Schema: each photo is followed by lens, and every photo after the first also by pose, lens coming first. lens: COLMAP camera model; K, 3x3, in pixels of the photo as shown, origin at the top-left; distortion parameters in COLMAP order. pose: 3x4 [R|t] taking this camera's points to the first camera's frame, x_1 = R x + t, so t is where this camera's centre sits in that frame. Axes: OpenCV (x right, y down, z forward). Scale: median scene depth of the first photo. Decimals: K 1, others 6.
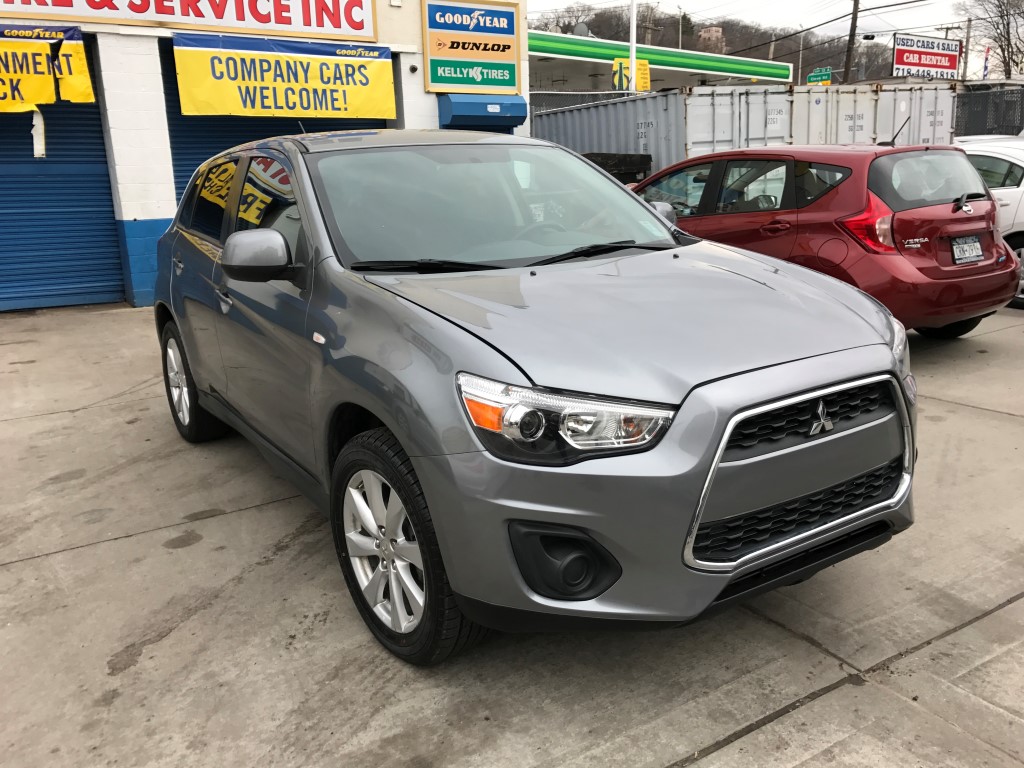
lens RADIAL K [[840.2, 0, 500.8], [0, 840.2, 384.0], [0, 0, 1]] dist [0.003896, 0.013916]
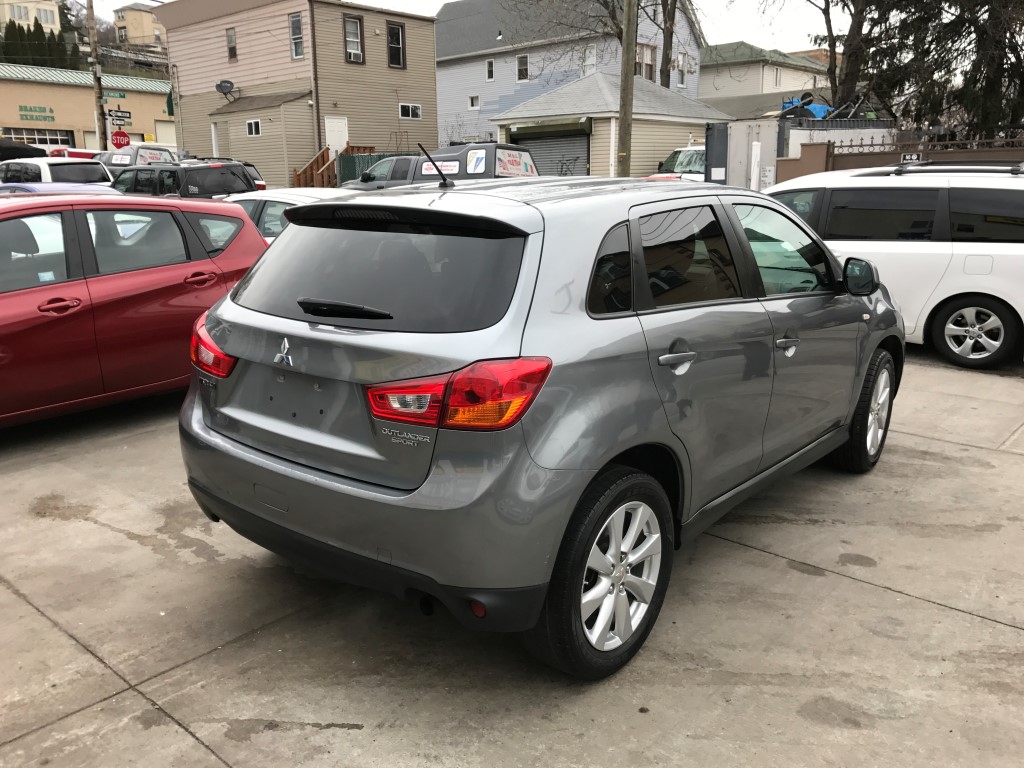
lens RADIAL K [[840.2, 0, 500.8], [0, 840.2, 384.0], [0, 0, 1]] dist [0.003896, 0.013916]
pose [[-0.294004, -0.186490, 0.937434, -0.913849], [0.246915, 0.932670, 0.262981, -0.313826], [-0.923360, 0.308784, -0.228162, 1.210869]]
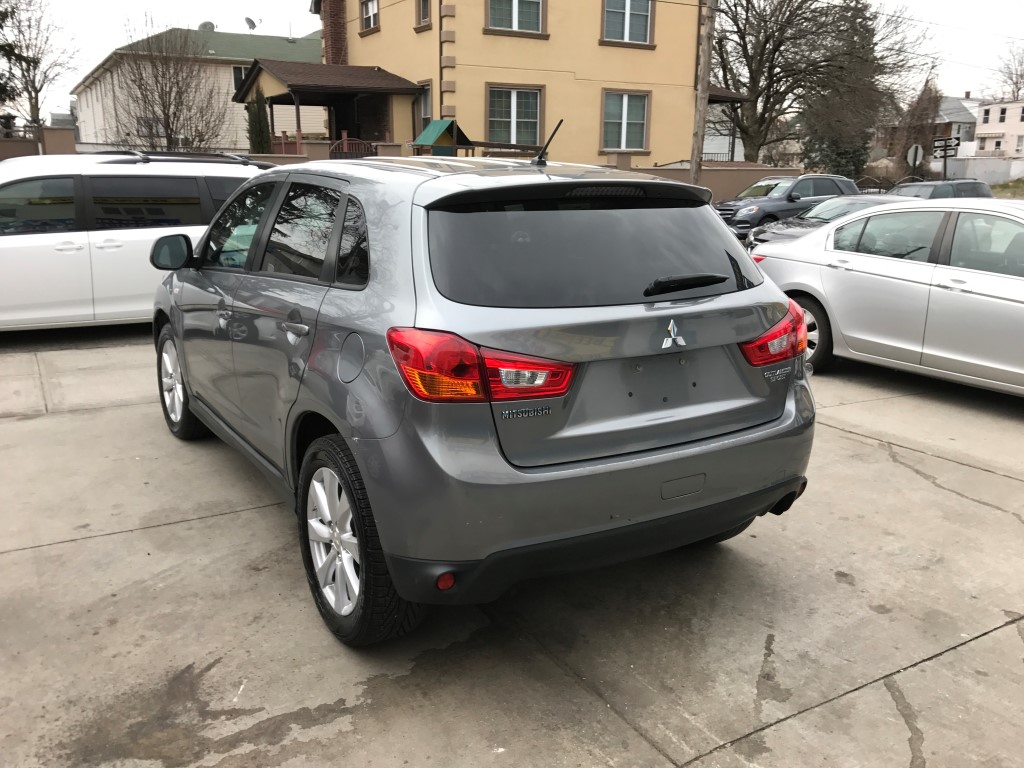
lens RADIAL K [[840.2, 0, 500.8], [0, 840.2, 384.0], [0, 0, 1]] dist [0.003896, 0.013916]
pose [[-0.999442, 0.021271, 0.025765, -0.220801], [0.030826, 0.884478, 0.465562, -0.453089], [-0.012885, 0.466096, -0.884640, 1.720994]]
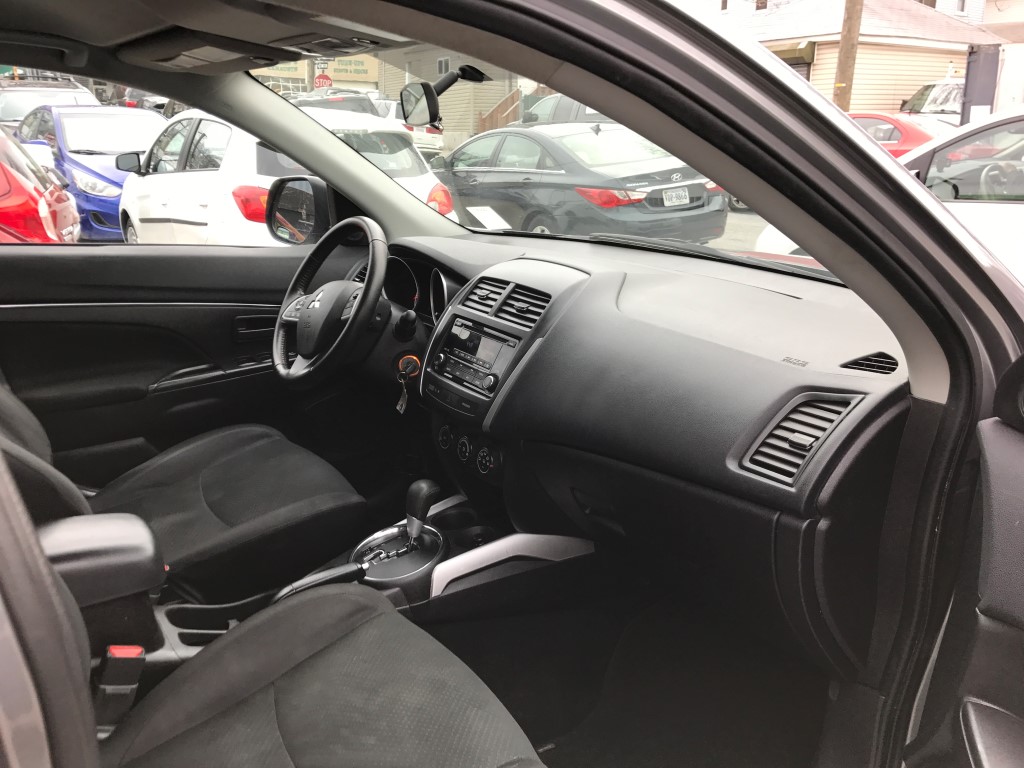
lens RADIAL K [[833.5, 0, 501.0], [0, 833.5, 385.0], [0, 0, 1]] dist [0.069414, -0.092817]
pose [[-0.010328, -0.251602, 0.967776, -0.359196], [0.236354, 0.939789, 0.246849, -0.159749], [-0.971612, 0.231287, 0.049761, 0.713048]]
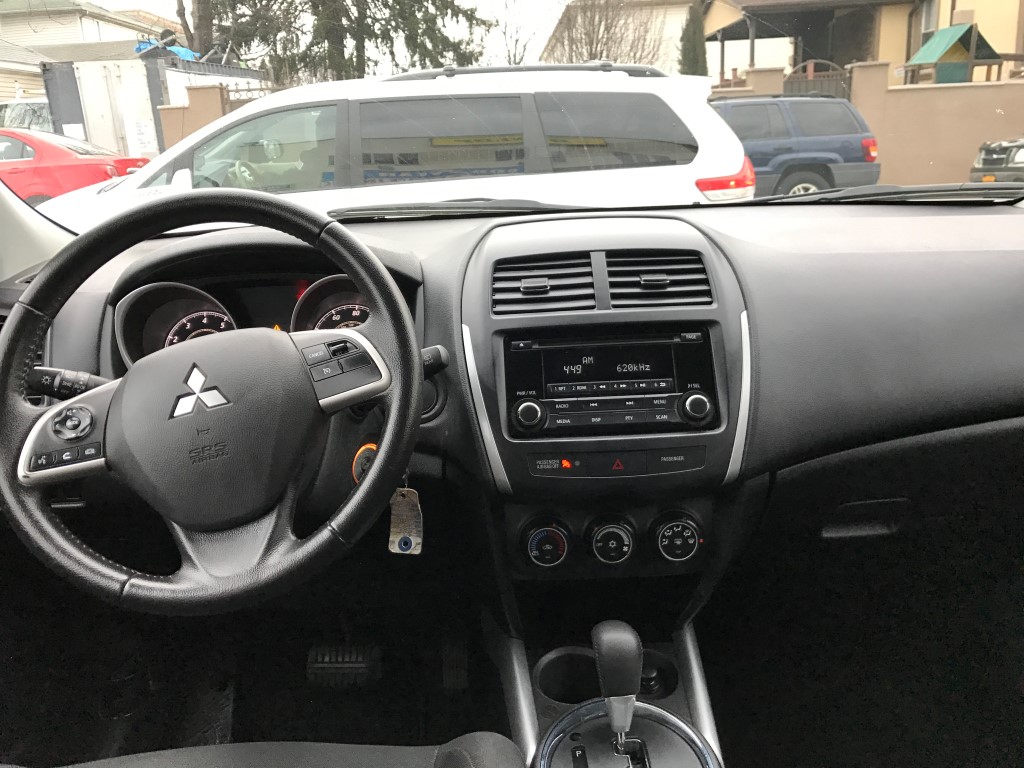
lens RADIAL K [[842.7, 0, 504.7], [0, 842.7, 389.4], [0, 0, 1]] dist [0.005316, -0.000077]
pose [[-0.856975, -0.074066, 0.510007, -0.092816], [0.192505, 0.871980, 0.450103, -0.183413], [-0.478054, 0.483906, -0.733007, 0.906682]]
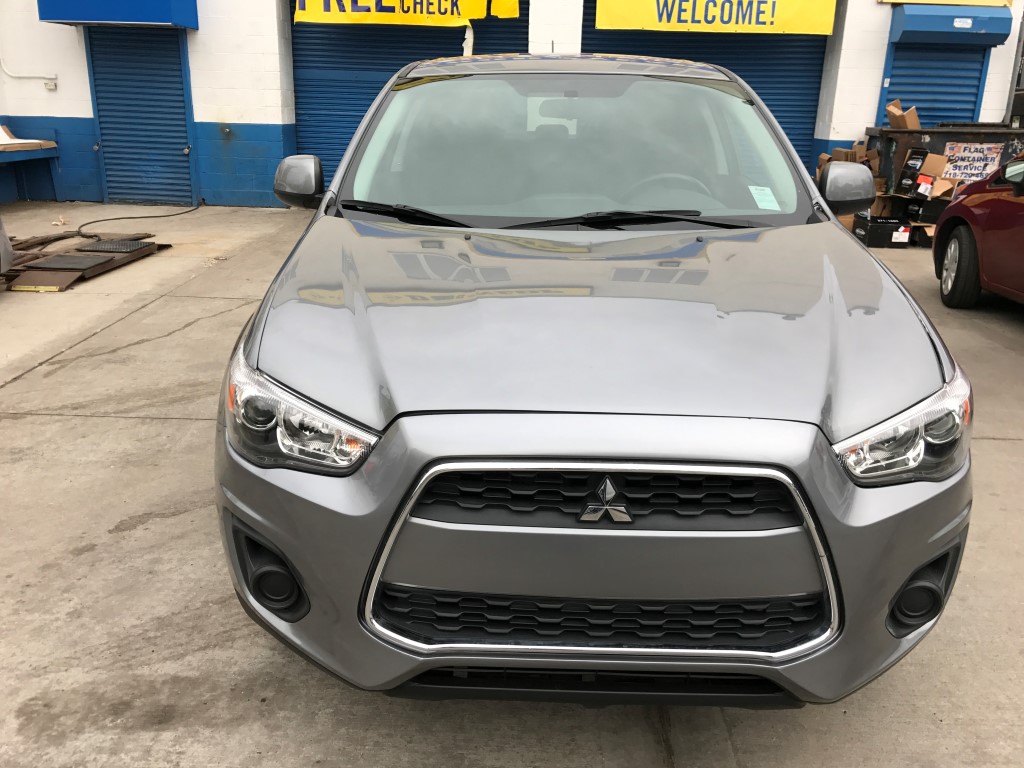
lens RADIAL K [[833.5, 0, 501.0], [0, 833.5, 385.0], [0, 0, 1]] dist [0.069414, -0.092817]
pose [[0.826772, 0.225841, -0.515213, 0.303941], [-0.177231, 0.973804, 0.142458, -0.064849], [0.533889, -0.026468, 0.845140, 0.173063]]
